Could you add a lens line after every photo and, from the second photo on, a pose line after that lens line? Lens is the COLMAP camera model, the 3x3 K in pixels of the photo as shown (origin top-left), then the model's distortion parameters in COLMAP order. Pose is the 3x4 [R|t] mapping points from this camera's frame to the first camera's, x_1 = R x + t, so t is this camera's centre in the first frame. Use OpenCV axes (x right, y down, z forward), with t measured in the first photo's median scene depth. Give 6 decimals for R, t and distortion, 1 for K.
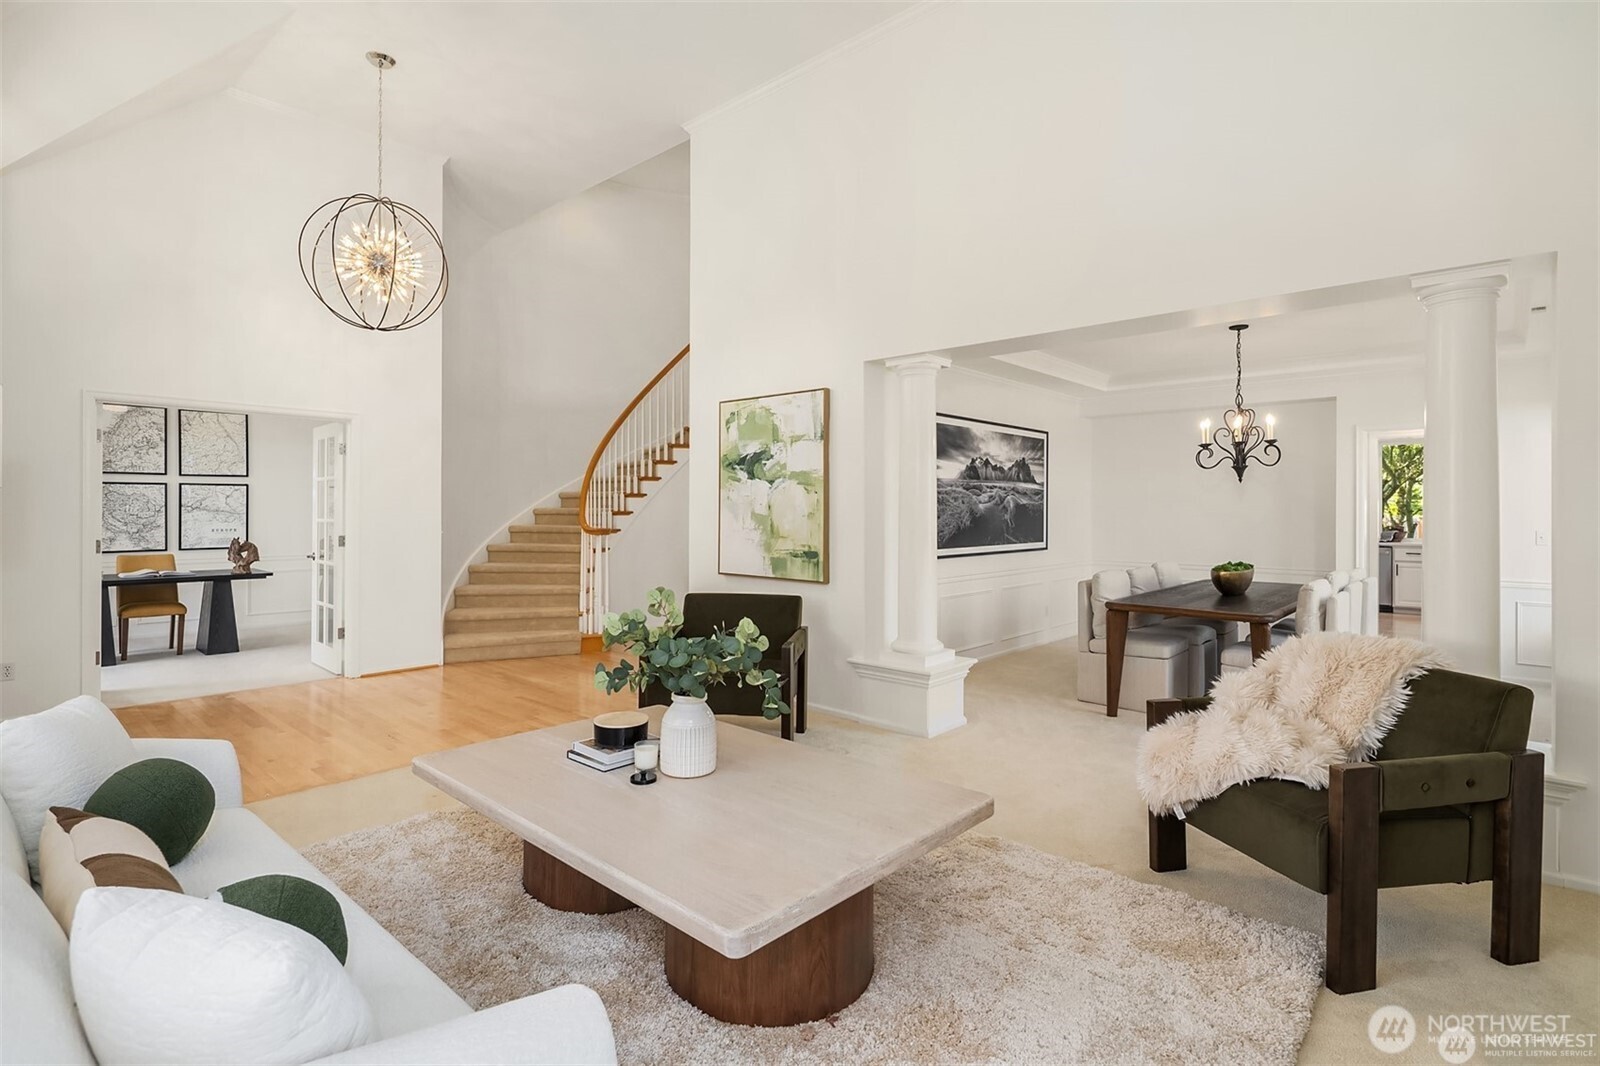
lens RADIAL K [[775.8, 0, 795.0], [0, 775.8, 506.3], [0, 0, 1]] dist [-0.000851, -0.000248]
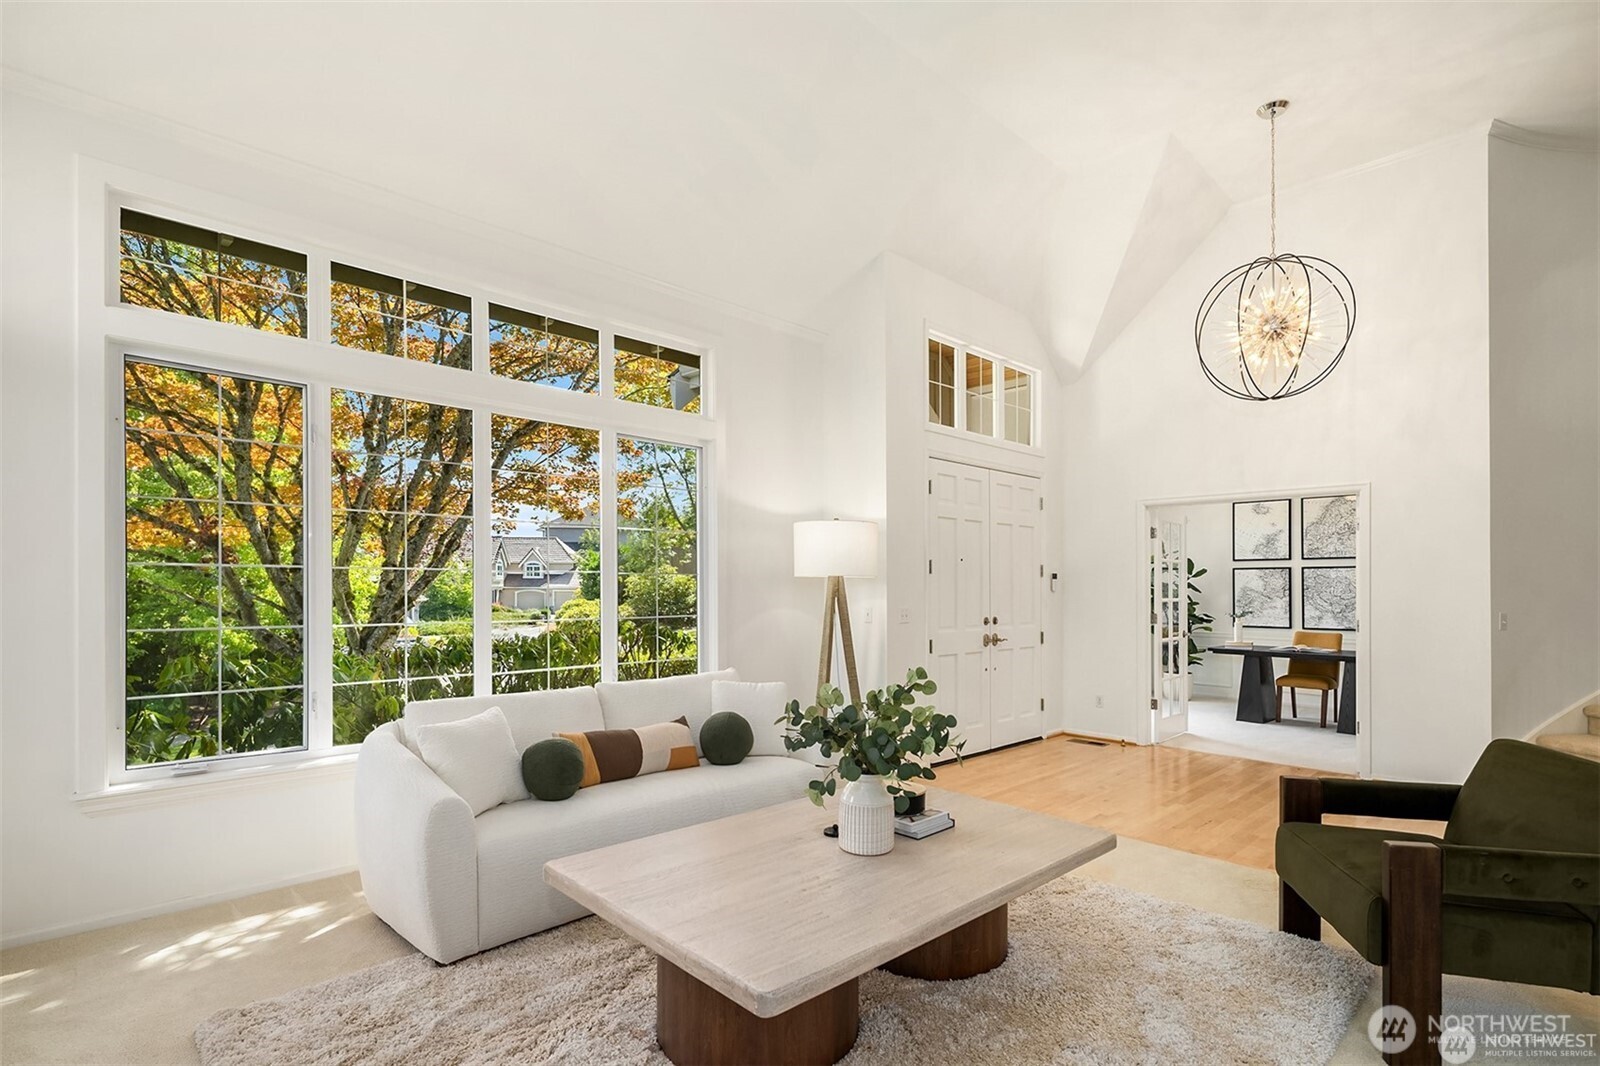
lens RADIAL K [[774.6, 0, 794.2], [0, 774.6, 588.3], [0, 0, 1]] dist [0.003244, 0.000508]
pose [[-0.074918, -0.003751, -0.997183, 0.286513], [0.000901, 0.999992, -0.003829, 0.003326], [0.997189, -0.001186, -0.074914, 0.320597]]
